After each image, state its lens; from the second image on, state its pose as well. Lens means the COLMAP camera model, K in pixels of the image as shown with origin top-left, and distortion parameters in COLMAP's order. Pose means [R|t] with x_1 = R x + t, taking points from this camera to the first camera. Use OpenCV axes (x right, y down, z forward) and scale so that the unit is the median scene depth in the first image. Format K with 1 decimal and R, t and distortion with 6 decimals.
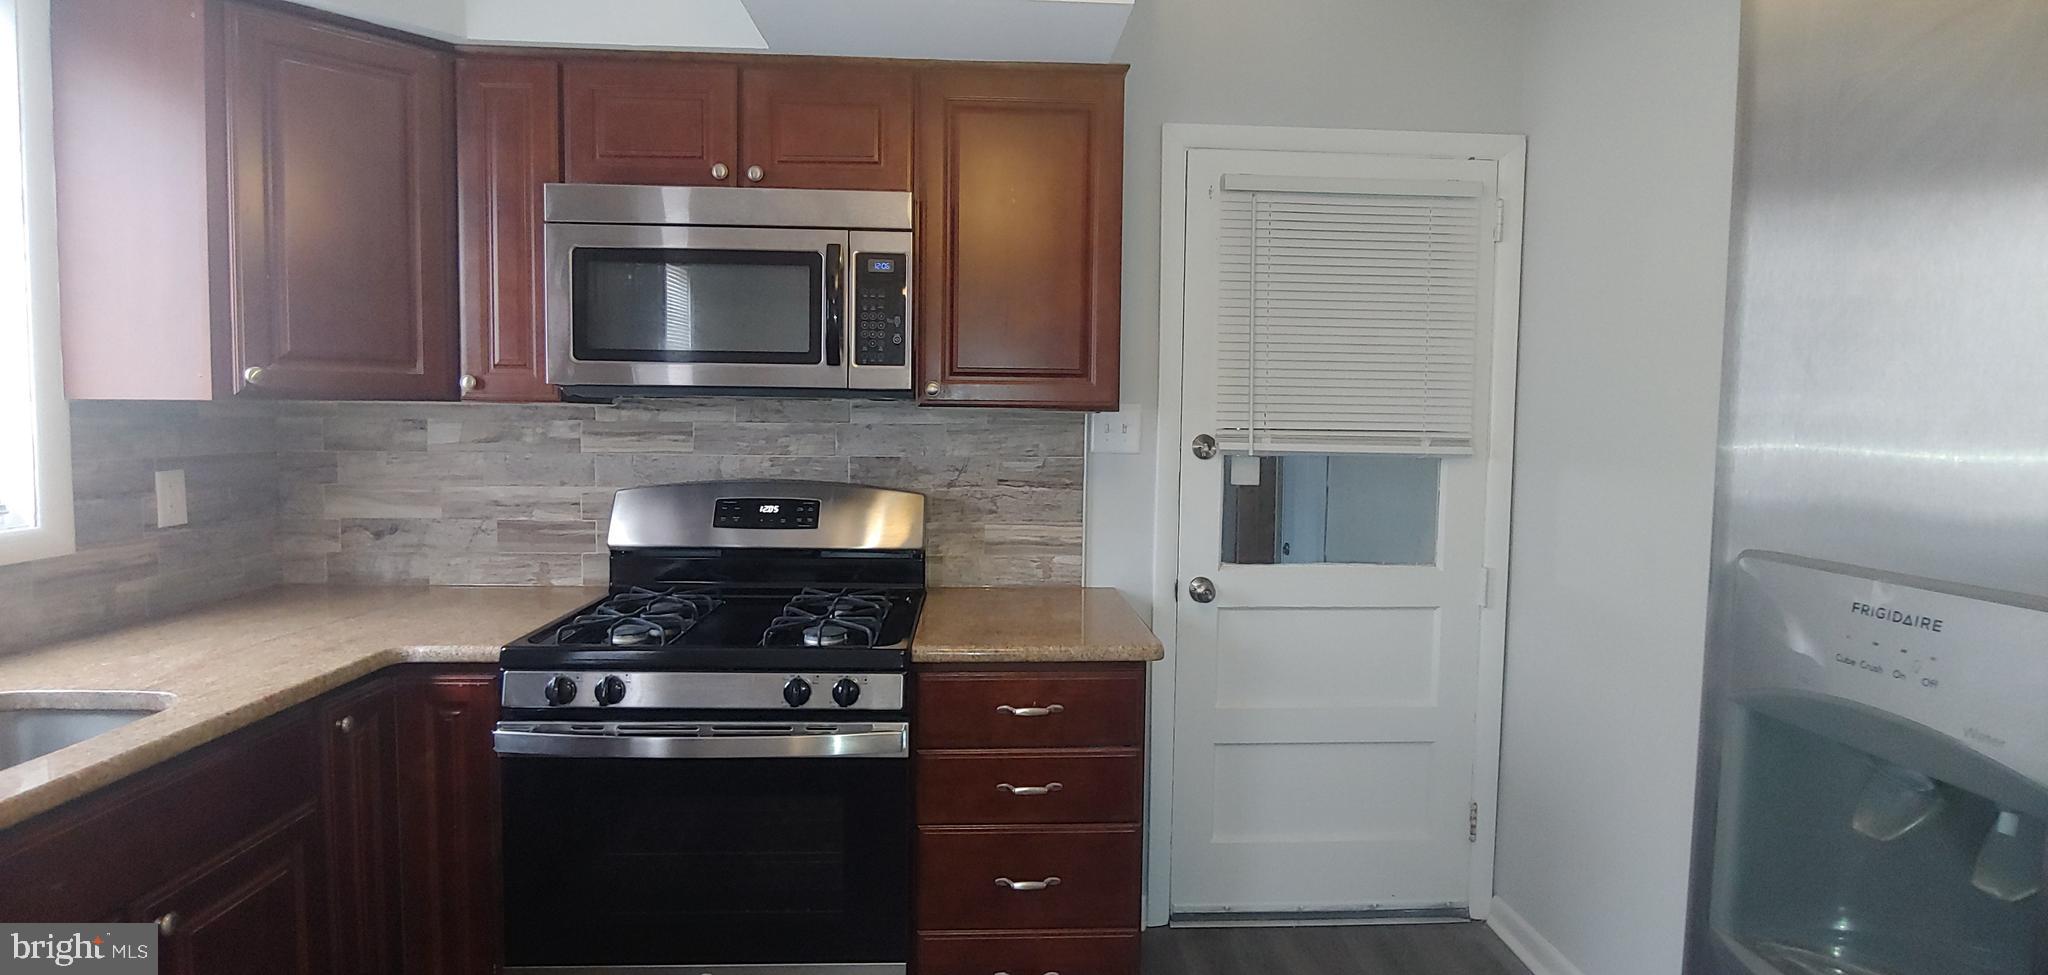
lens RADIAL K [[970.6, 0, 1033.0], [0, 970.6, 467.3], [0, 0, 1]] dist [-0.021334, 0.000021]
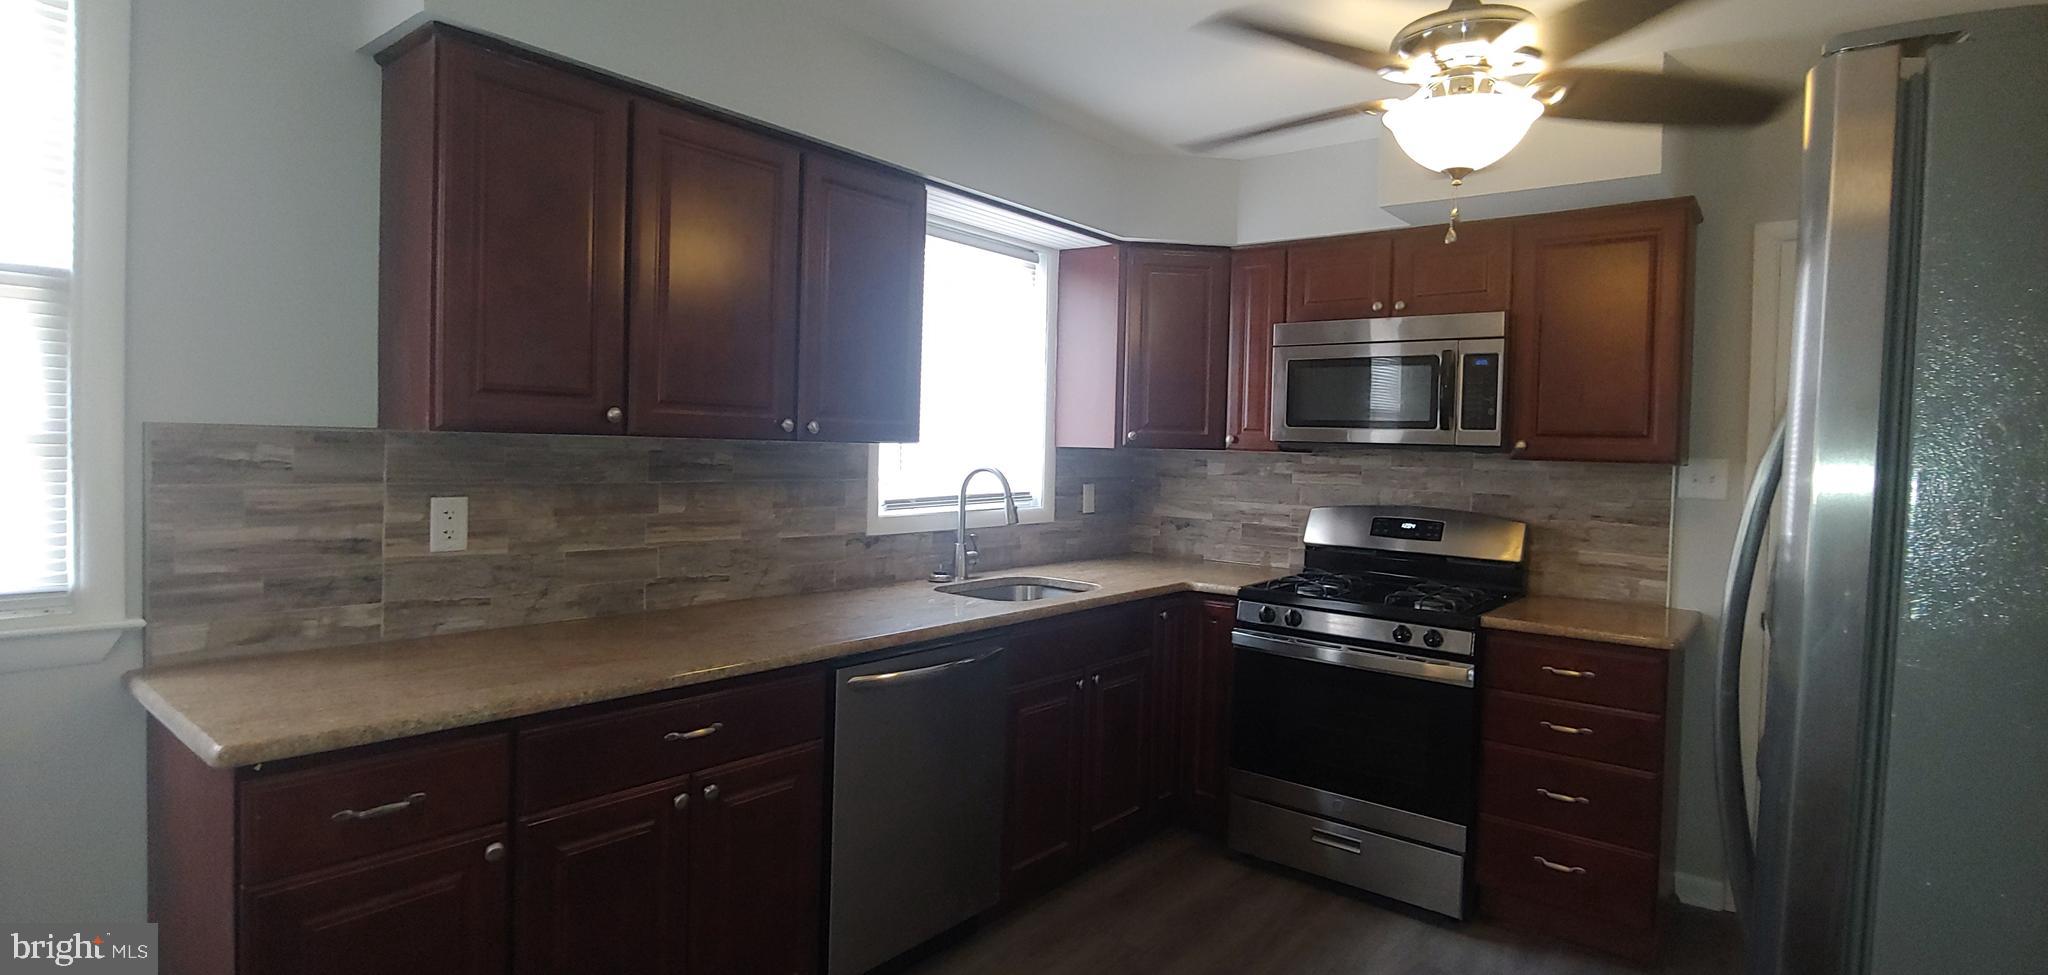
lens RADIAL K [[970.6, 0, 1033.0], [0, 970.6, 467.3], [0, 0, 1]] dist [-0.021334, 0.000021]
pose [[0.744331, 0.022427, -0.667434, 0.282307], [-0.054782, 0.998118, -0.027555, 0.026483], [0.665560, 0.057073, 0.744159, -0.475755]]
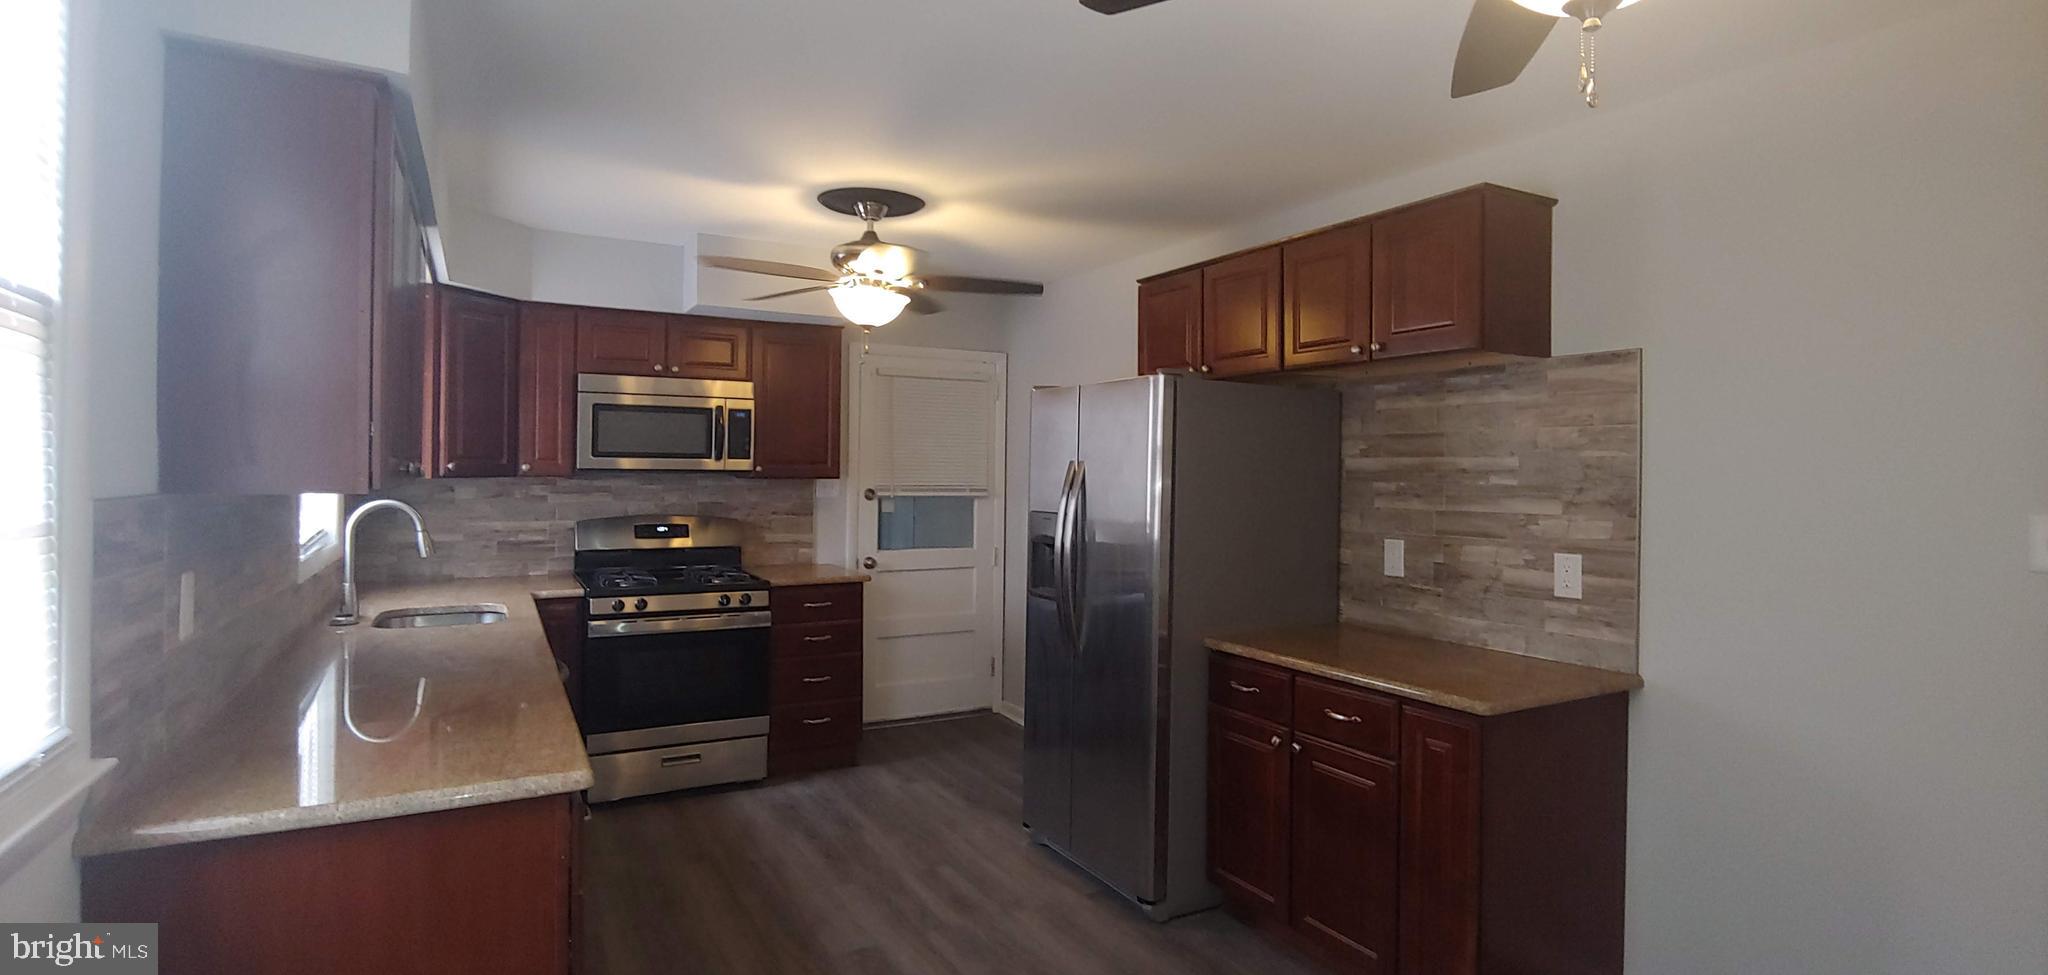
lens RADIAL K [[970.6, 0, 1033.0], [0, 970.6, 467.3], [0, 0, 1]] dist [-0.021334, 0.000021]
pose [[0.895897, -0.004155, 0.444242, -0.477821], [0.027900, 0.998509, -0.046926, 0.031466], [-0.443385, 0.054436, 0.894677, -1.129009]]
